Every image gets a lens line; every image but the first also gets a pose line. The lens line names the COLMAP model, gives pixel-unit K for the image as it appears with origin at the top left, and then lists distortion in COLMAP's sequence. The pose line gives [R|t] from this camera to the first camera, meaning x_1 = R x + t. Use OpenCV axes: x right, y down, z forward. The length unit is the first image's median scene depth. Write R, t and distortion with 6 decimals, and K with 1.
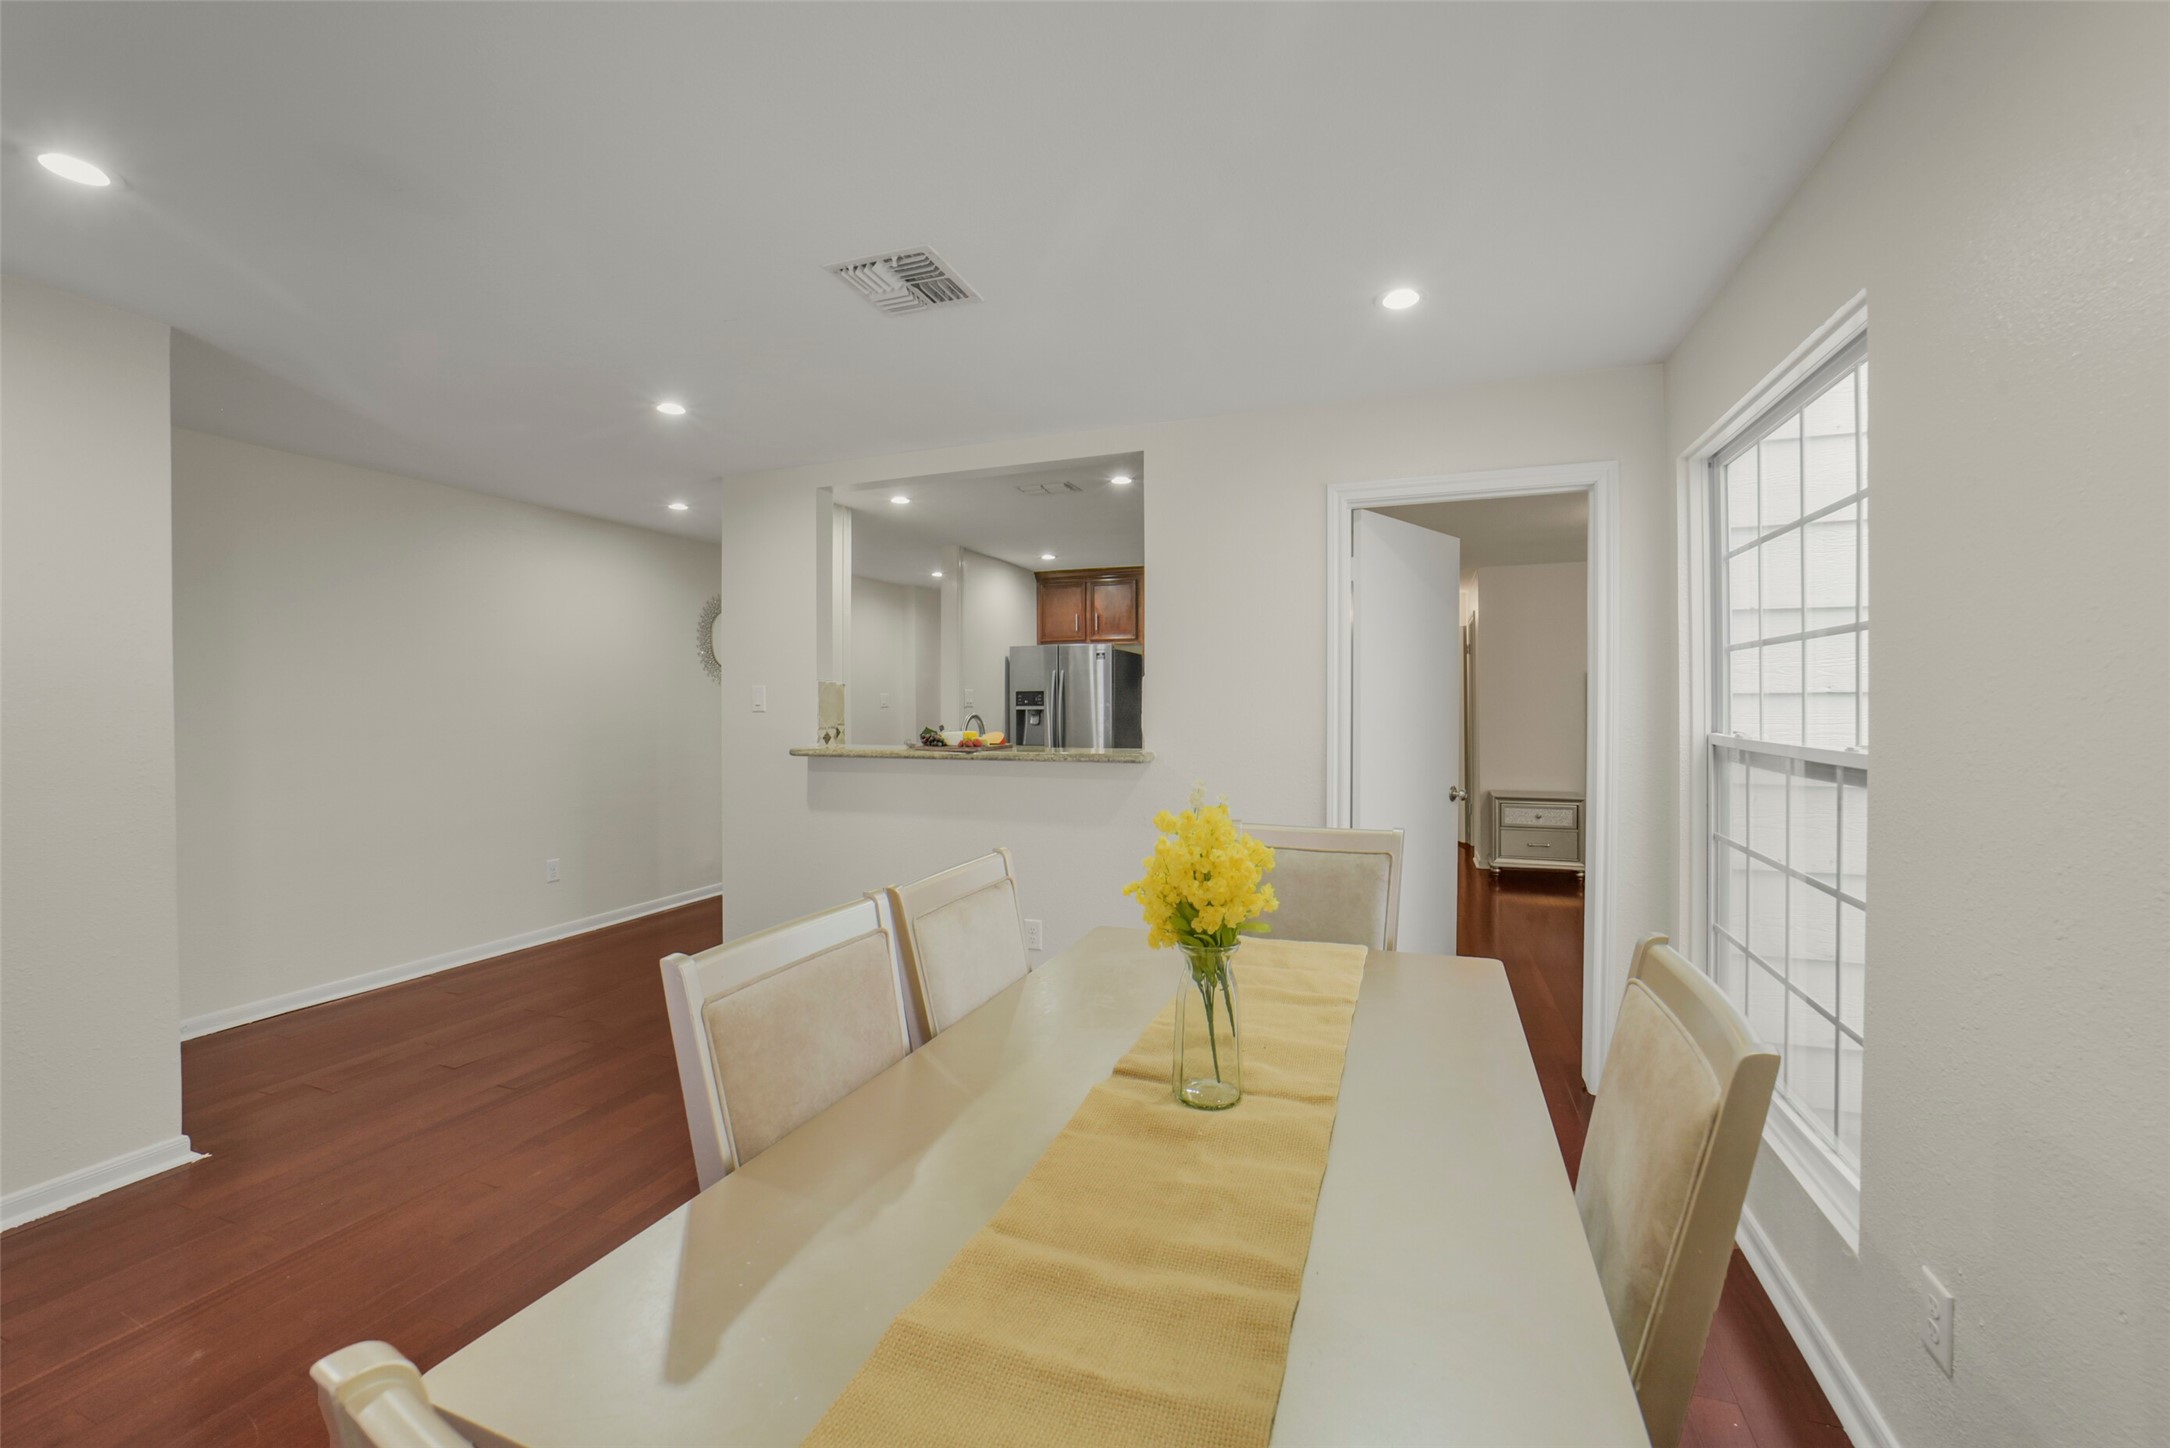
lens RADIAL K [[873.2, 0, 1110.5], [0, 873.2, 697.6], [0, 0, 1]] dist [-0.035424, 0.009787]
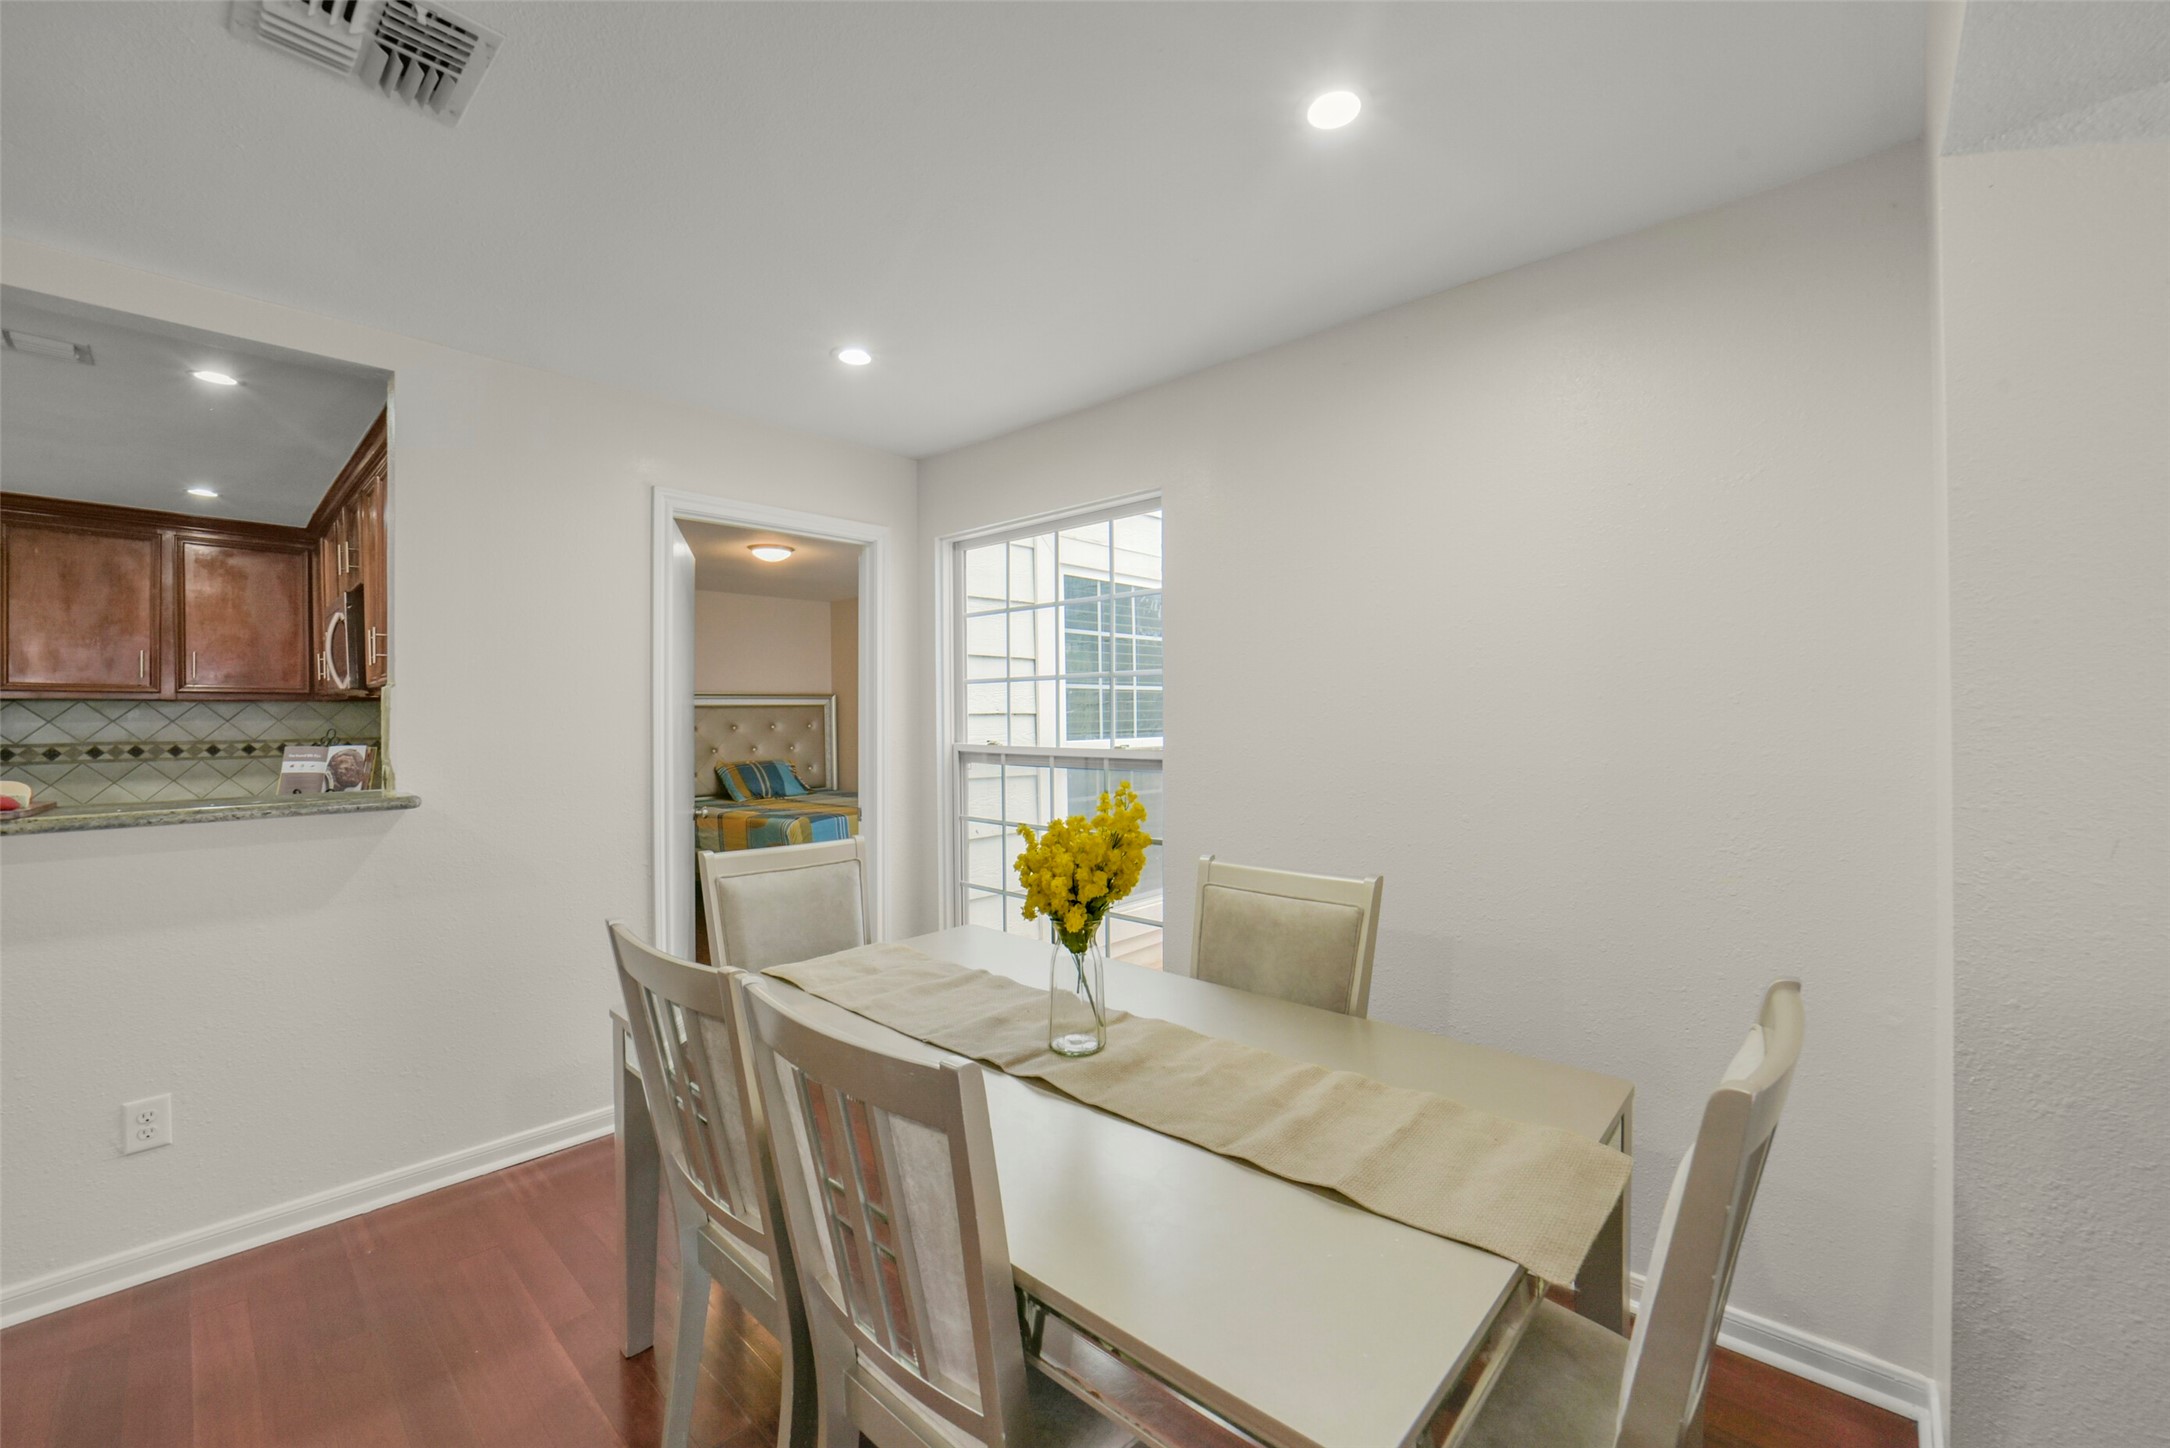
lens RADIAL K [[882.1, 0, 1093.8], [0, 882.1, 715.9], [0, 0, 1]] dist [-0.056651, 0.020081]
pose [[0.370519, 0.000570, 0.928825, -0.548443], [0.000823, 0.999999, -0.000942, 0.000144], [-0.928825, 0.001113, 0.370518, 0.285754]]
